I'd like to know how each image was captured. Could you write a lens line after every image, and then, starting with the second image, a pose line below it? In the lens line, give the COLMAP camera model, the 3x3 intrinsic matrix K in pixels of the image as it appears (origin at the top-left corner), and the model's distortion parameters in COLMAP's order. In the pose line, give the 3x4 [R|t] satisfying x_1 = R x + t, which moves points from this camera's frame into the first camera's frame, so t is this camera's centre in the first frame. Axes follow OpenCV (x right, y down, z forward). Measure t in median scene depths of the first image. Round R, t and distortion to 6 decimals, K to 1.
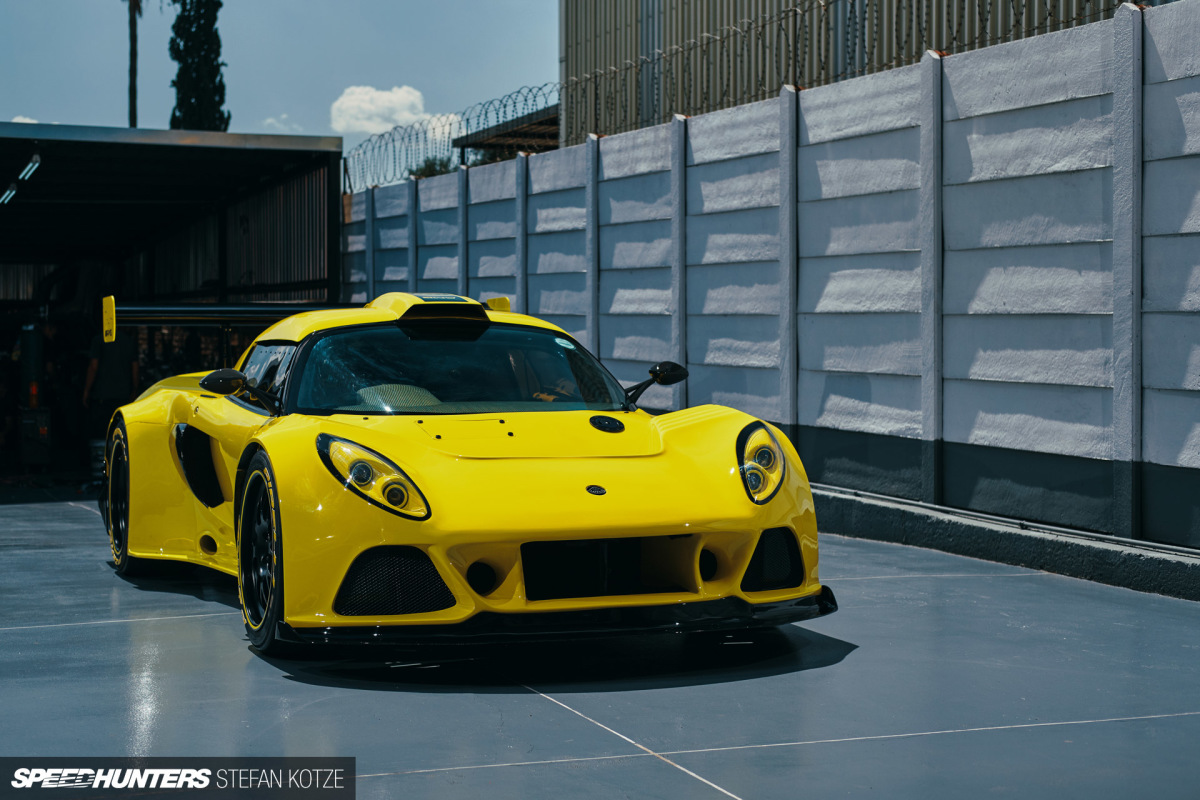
lens RADIAL K [[2005.9, 0, 600.0], [0, 2005.9, 400.0], [0, 0, 1]] dist [0.003267, -0.028355]
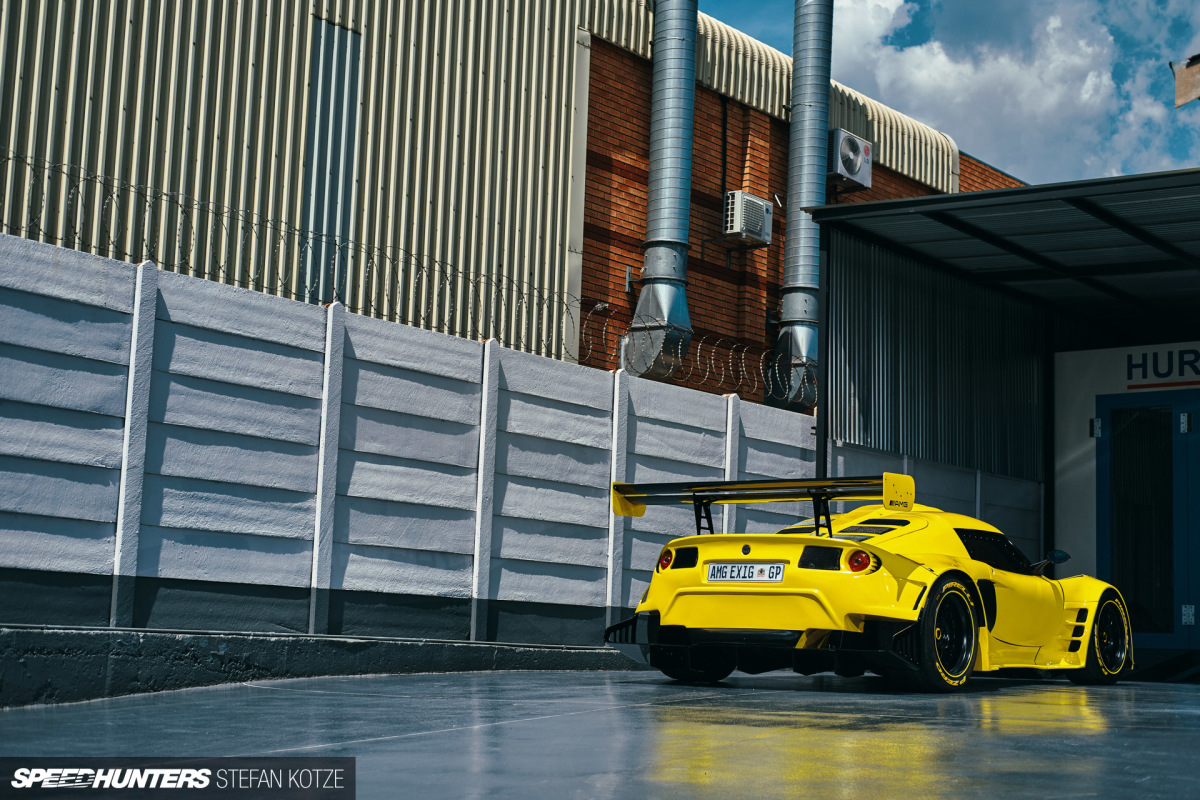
lens RADIAL K [[1818.9, 0, 600.0], [0, 1818.9, 400.0], [0, 0, 1]] dist [0.009357, -0.058324]
pose [[-0.506638, 0.101574, 0.856154, -0.406466], [0.002124, 0.993180, -0.116573, 0.012196], [-0.862156, -0.057242, -0.503399, 0.629381]]
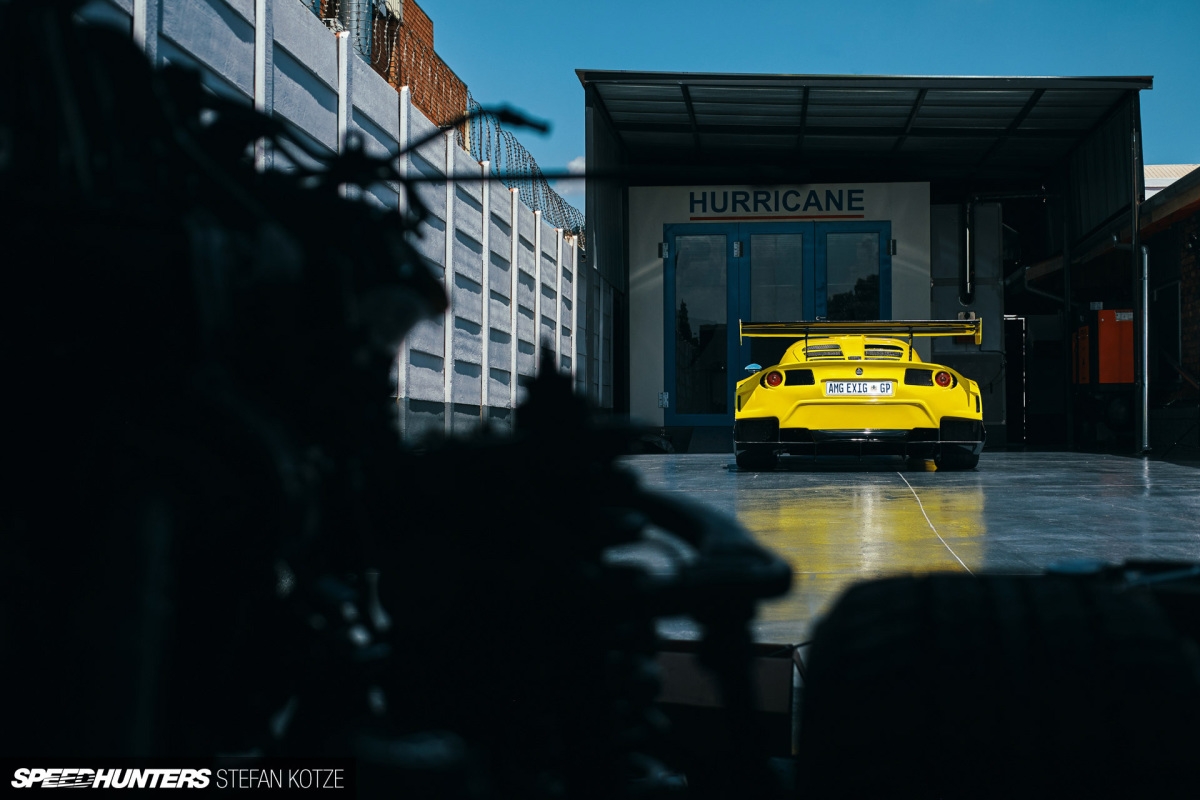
lens RADIAL K [[1818.9, 0, 600.0], [0, 1818.9, 400.0], [0, 0, 1]] dist [0.009357, -0.058324]
pose [[-0.899199, 0.010724, 0.437409, -0.234882], [0.021337, 0.999585, 0.019356, -0.006526], [-0.437020, 0.026738, -0.899054, 0.942758]]
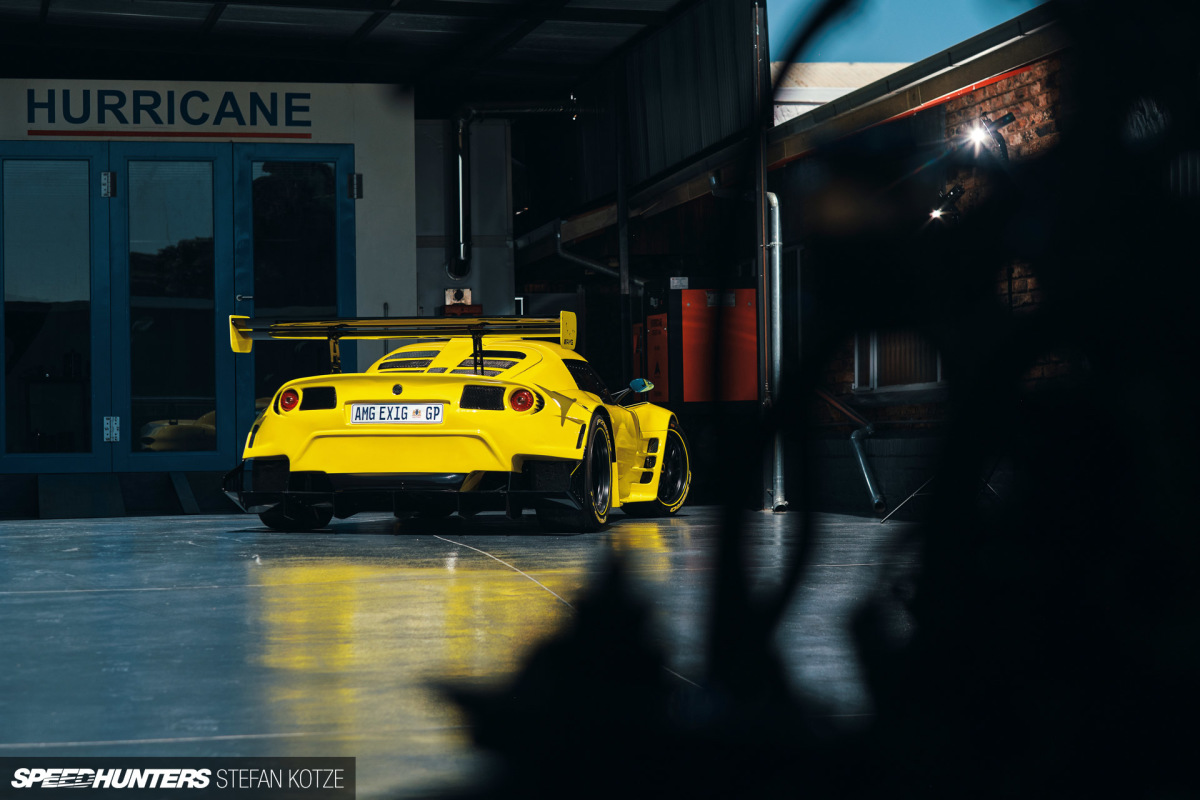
lens RADIAL K [[3351.7, 0, 600.0], [0, 3351.7, 400.0], [0, 0, 1]] dist [0.051910, 0.294411]
pose [[-0.985088, 0.013444, 0.171525, -0.222886], [0.016387, 0.999742, 0.015754, -0.010886], [-0.171269, 0.018330, -0.985054, 1.090252]]
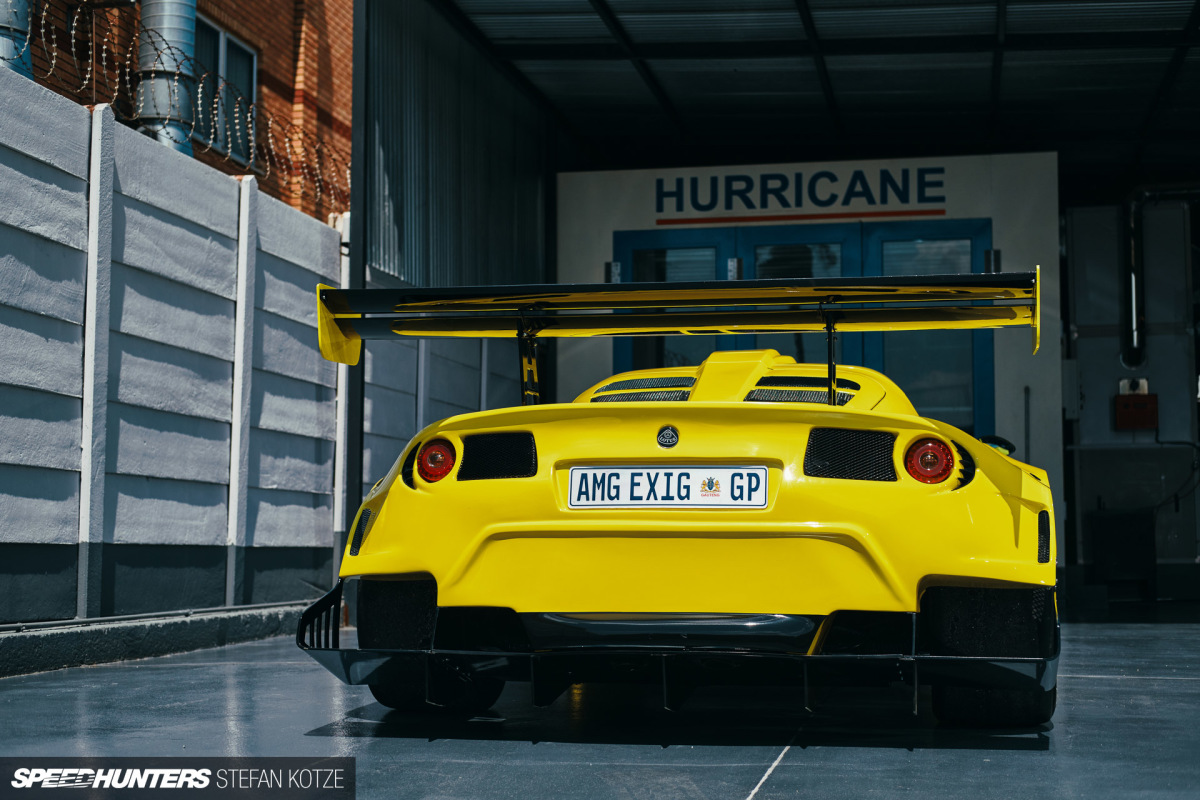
lens RADIAL K [[1818.9, 0, 600.0], [0, 1818.9, 400.0], [0, 0, 1]] dist [0.009357, -0.058324]
pose [[-0.843227, 0.043358, 0.535806, -0.151938], [0.020139, 0.998590, -0.049112, 0.002824], [-0.537180, -0.030622, -0.842911, 0.548723]]
